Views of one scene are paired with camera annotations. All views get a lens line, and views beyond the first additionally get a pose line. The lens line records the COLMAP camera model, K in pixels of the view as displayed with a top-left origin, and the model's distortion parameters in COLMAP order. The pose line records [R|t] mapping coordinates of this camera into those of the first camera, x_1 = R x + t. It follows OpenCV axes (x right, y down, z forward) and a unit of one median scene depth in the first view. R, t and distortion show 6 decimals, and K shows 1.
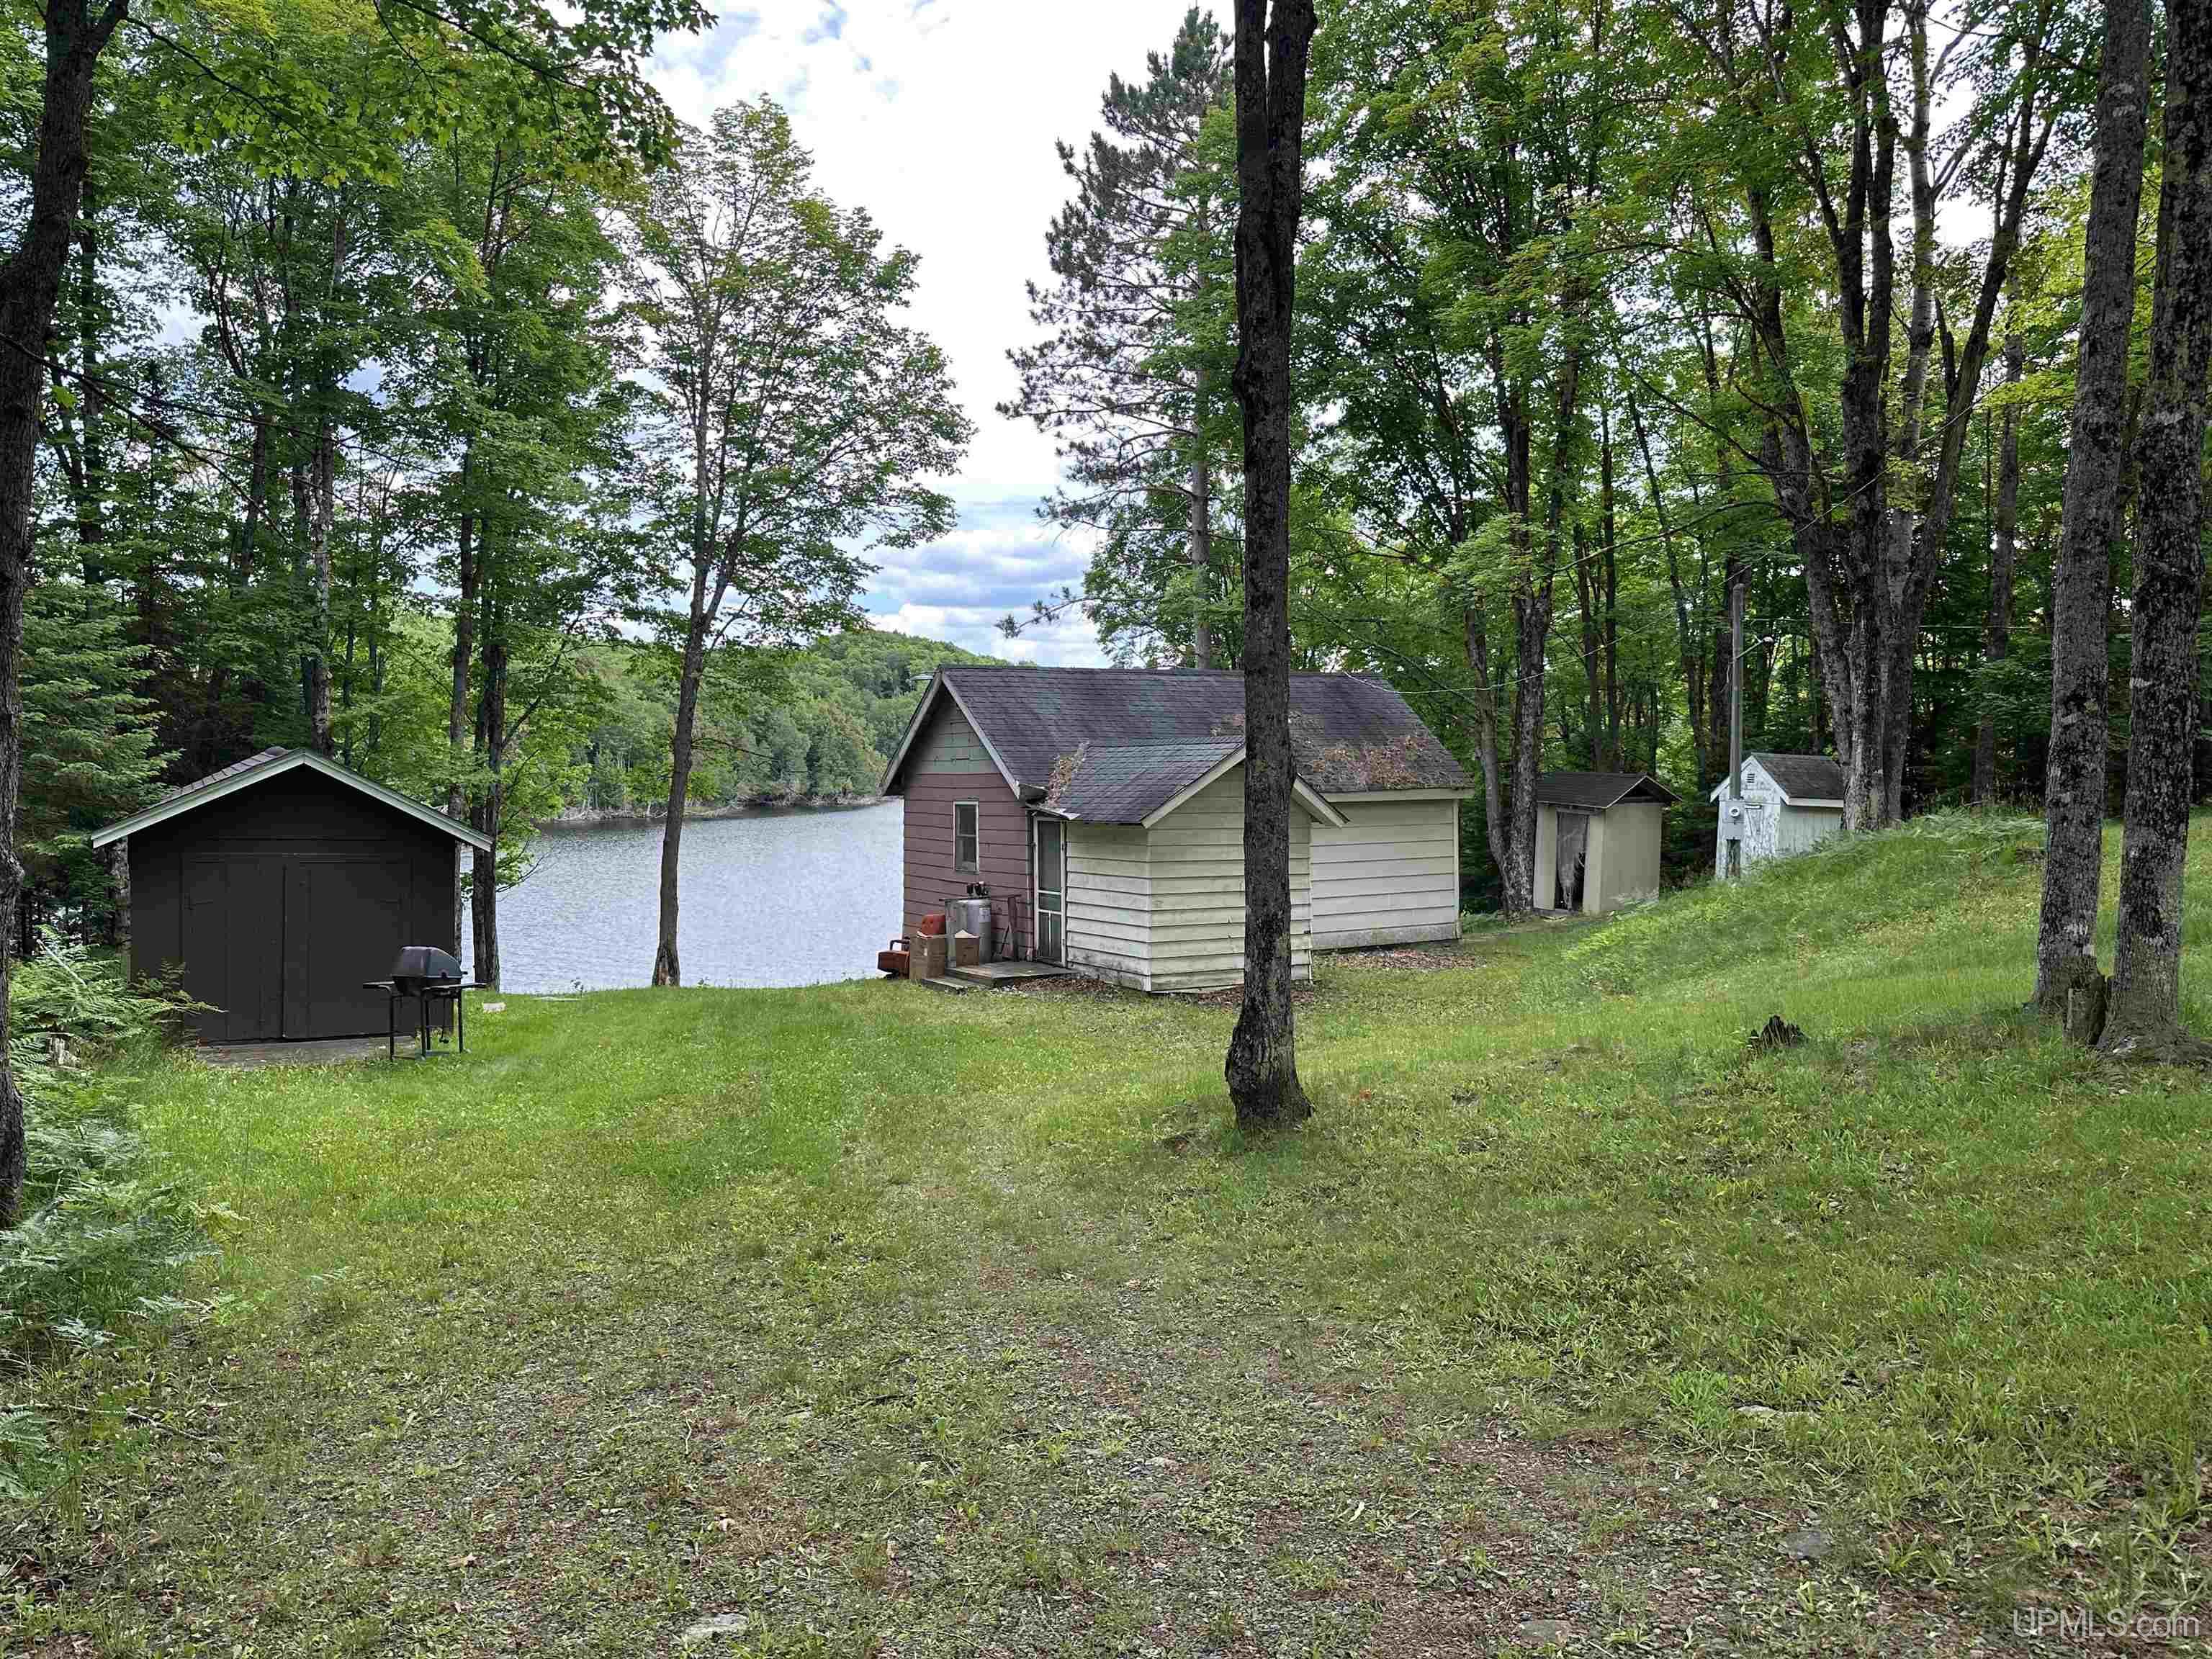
lens RADIAL K [[1675.9, 0, 1141.7], [0, 1675.9, 833.3], [0, 0, 1]] dist [0.092039, -0.137431]
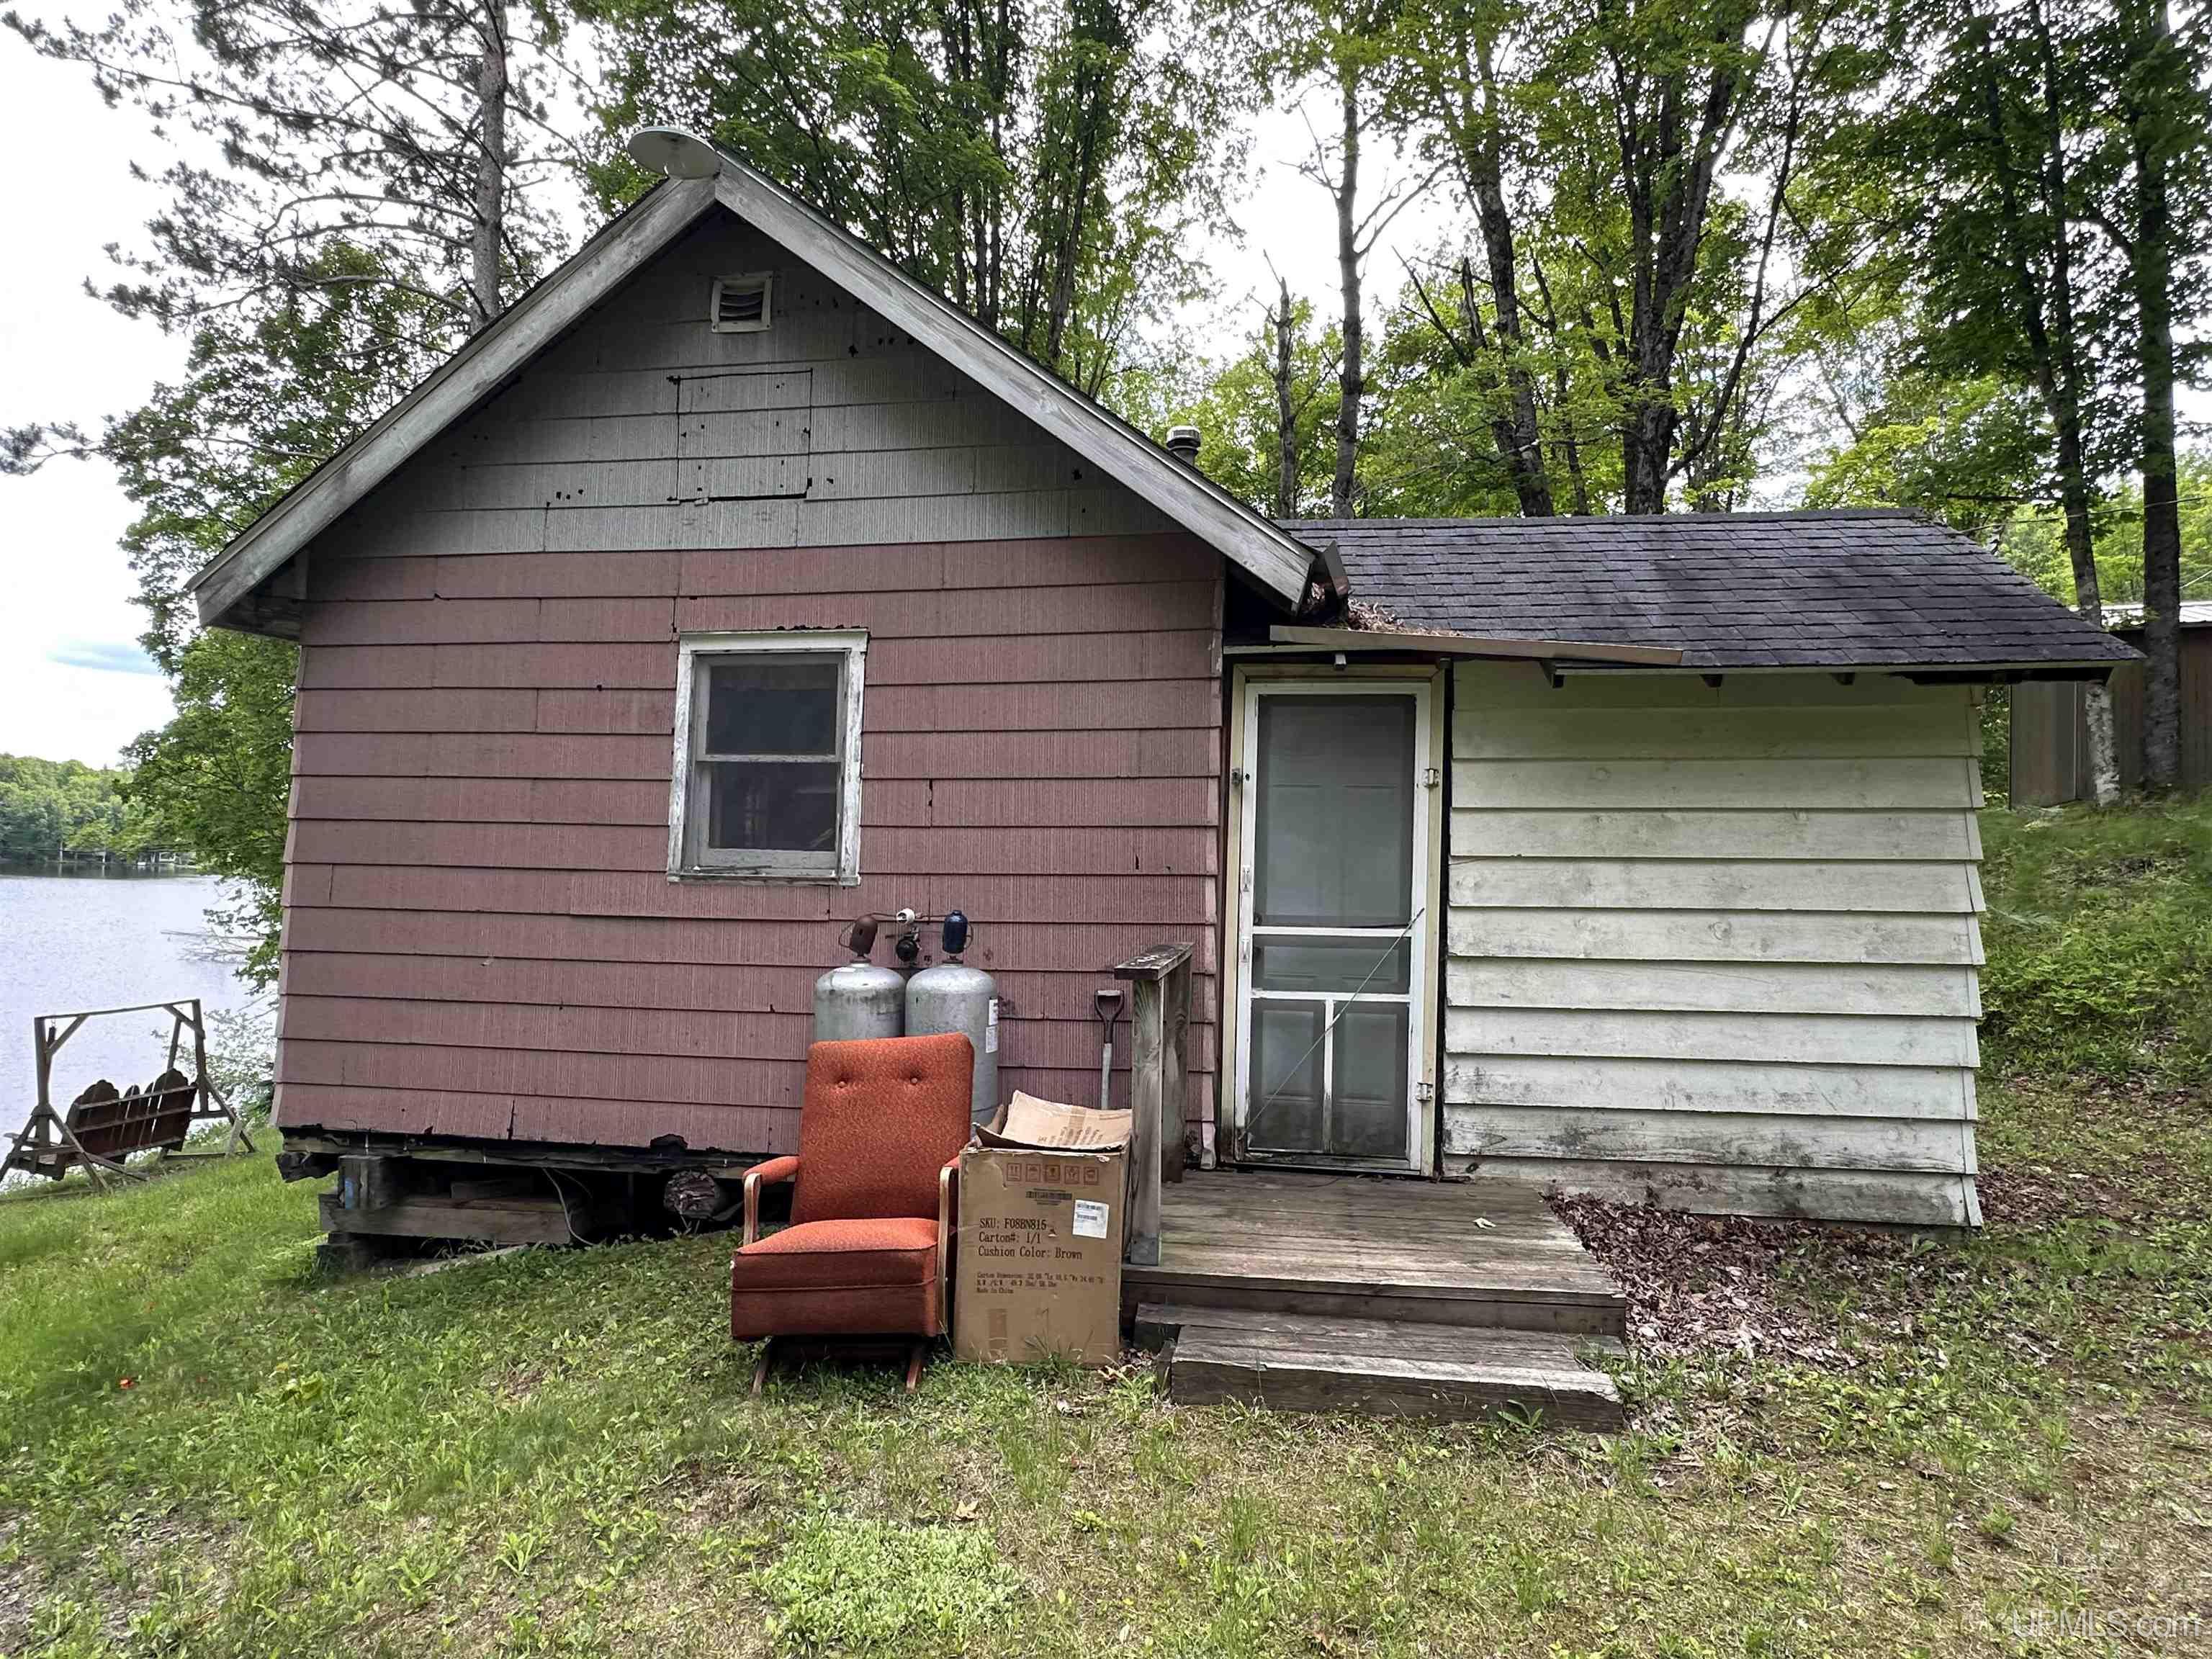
lens RADIAL K [[1272.6, 0, 1210.9], [0, 1272.6, 824.0], [0, 0, 1]] dist [-0.000042, -0.001094]
pose [[0.636788, 0.048007, 0.769543, -0.160894], [0.007143, 0.997650, -0.068148, 0.020596], [-0.771006, 0.048893, 0.634948, 0.567618]]
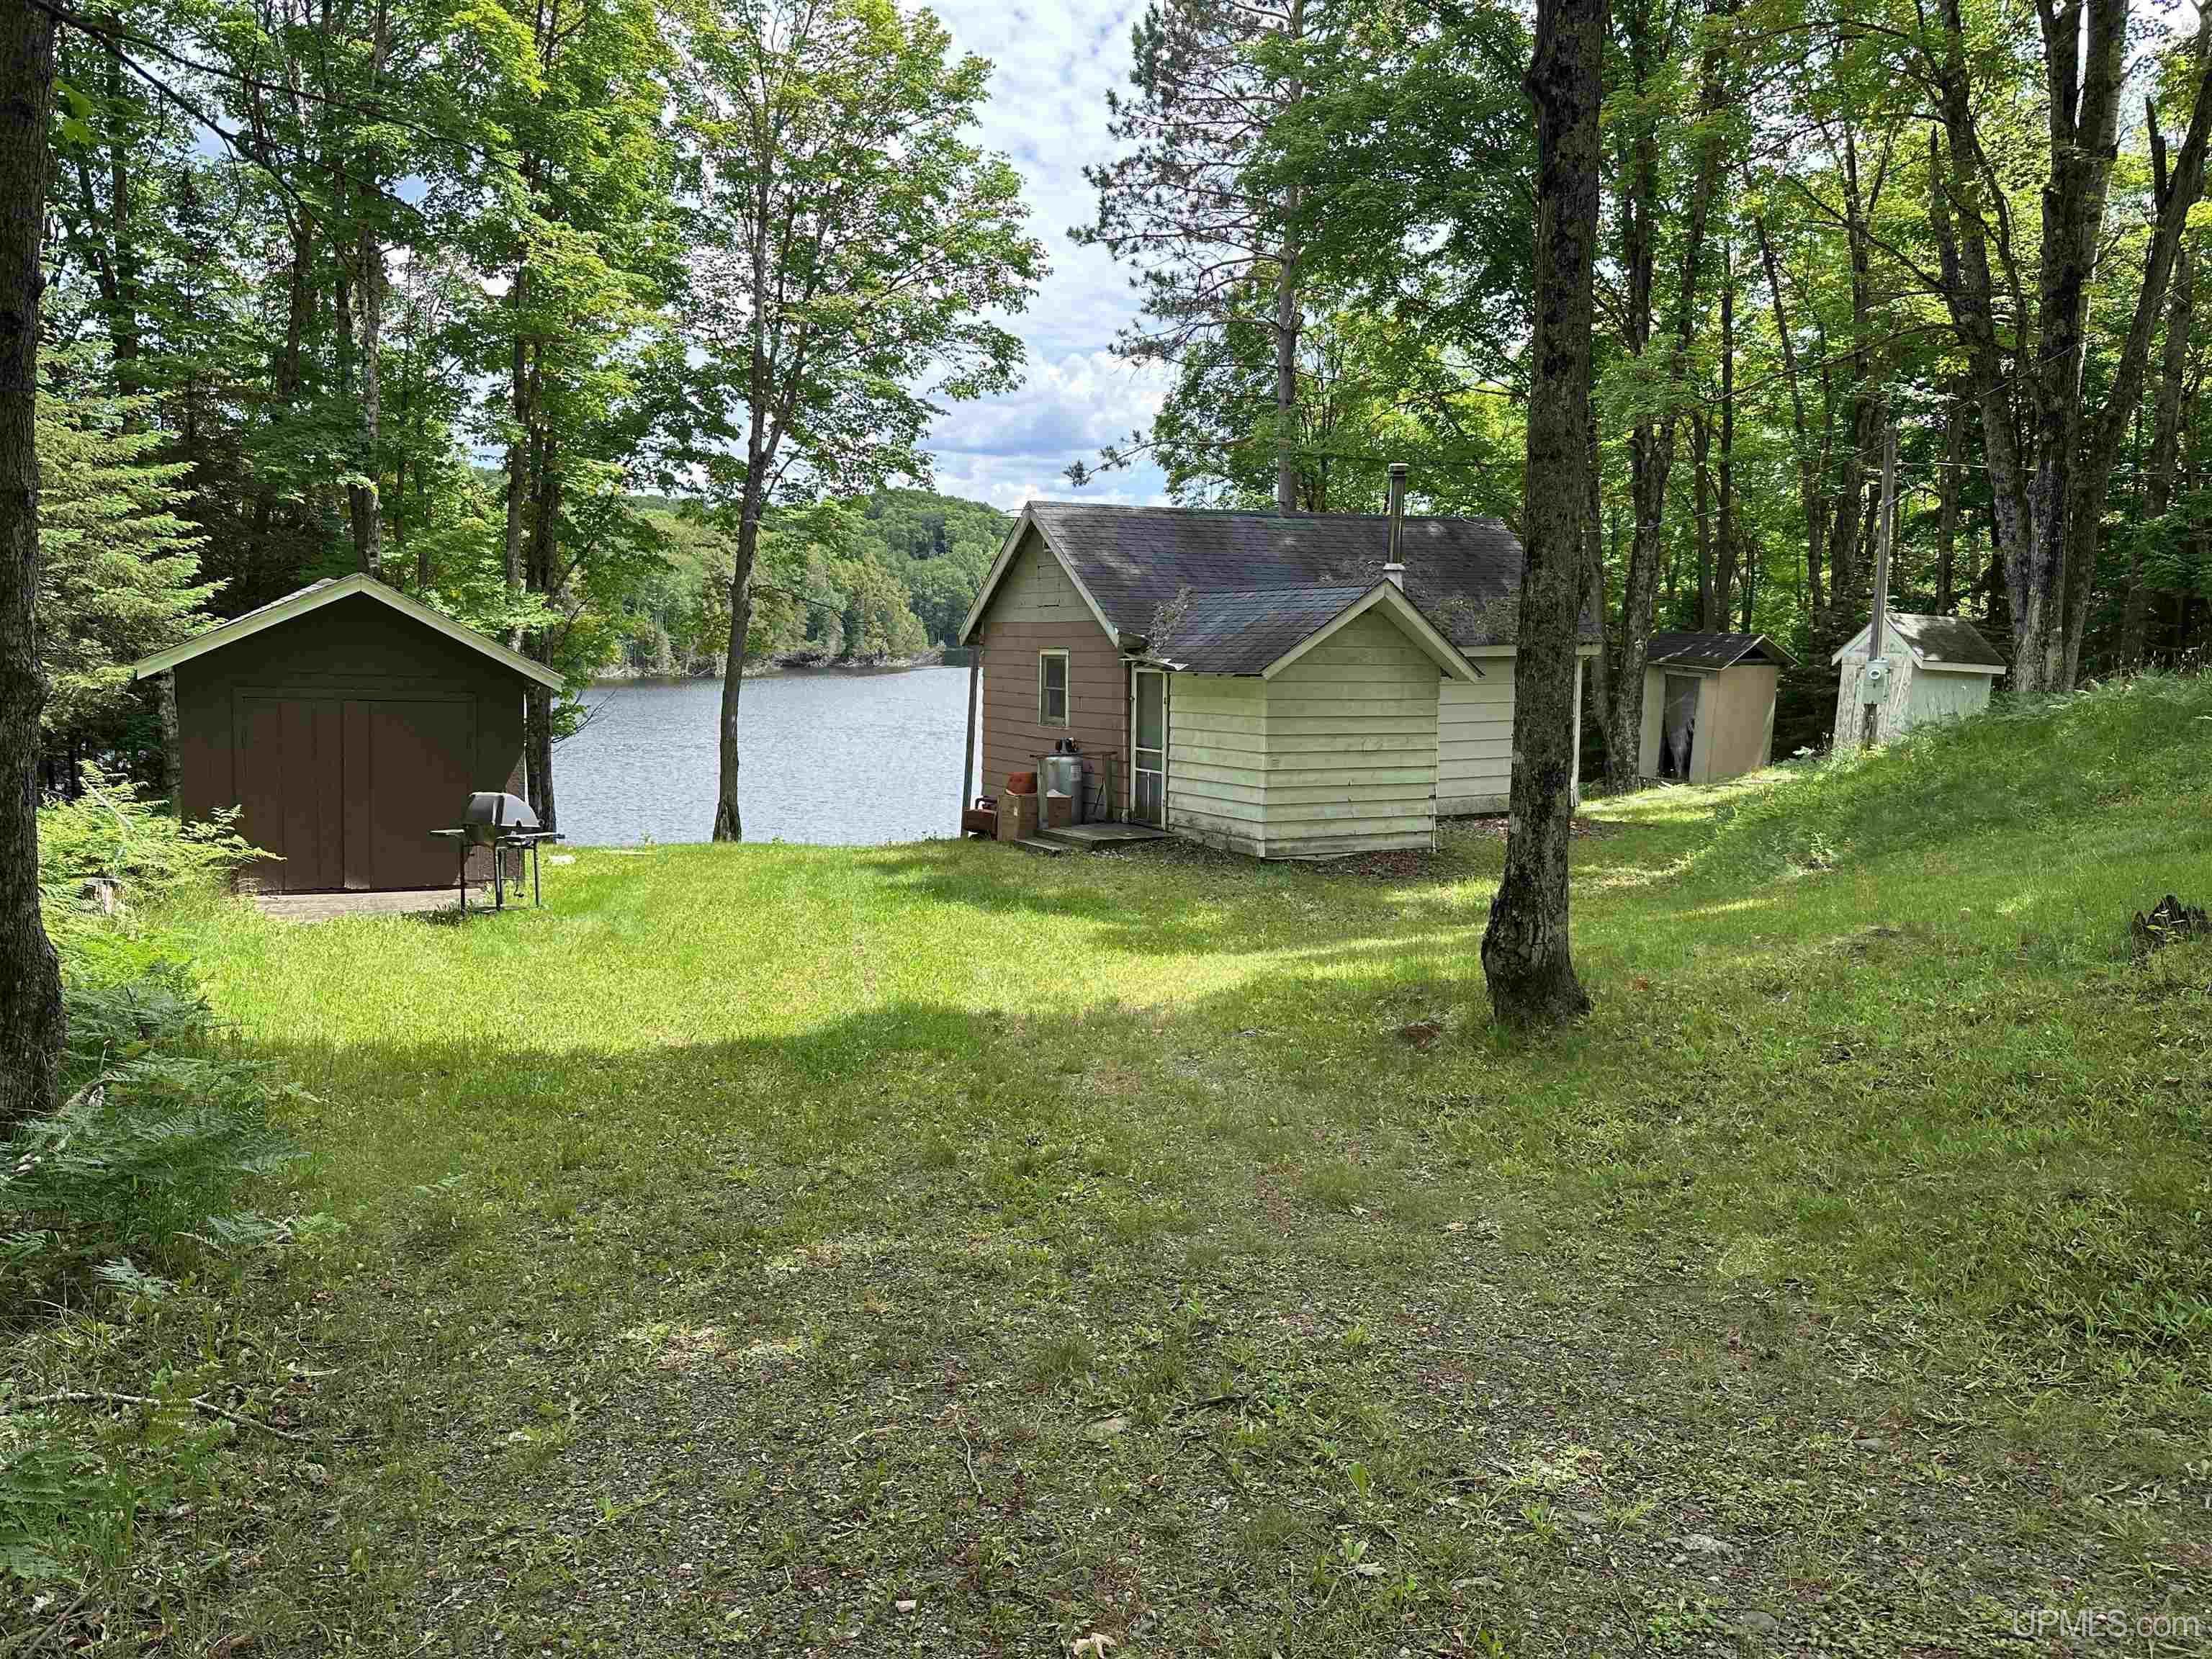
lens RADIAL K [[1672.2, 0, 1117.8], [0, 1672.2, 830.6], [0, 0, 1]] dist [0.086843, -0.133517]
pose [[0.999412, 0.016387, -0.030121, -0.028304], [-0.014014, 0.996904, 0.077364, 0.005524], [0.031295, -0.076896, 0.996548, 0.047577]]
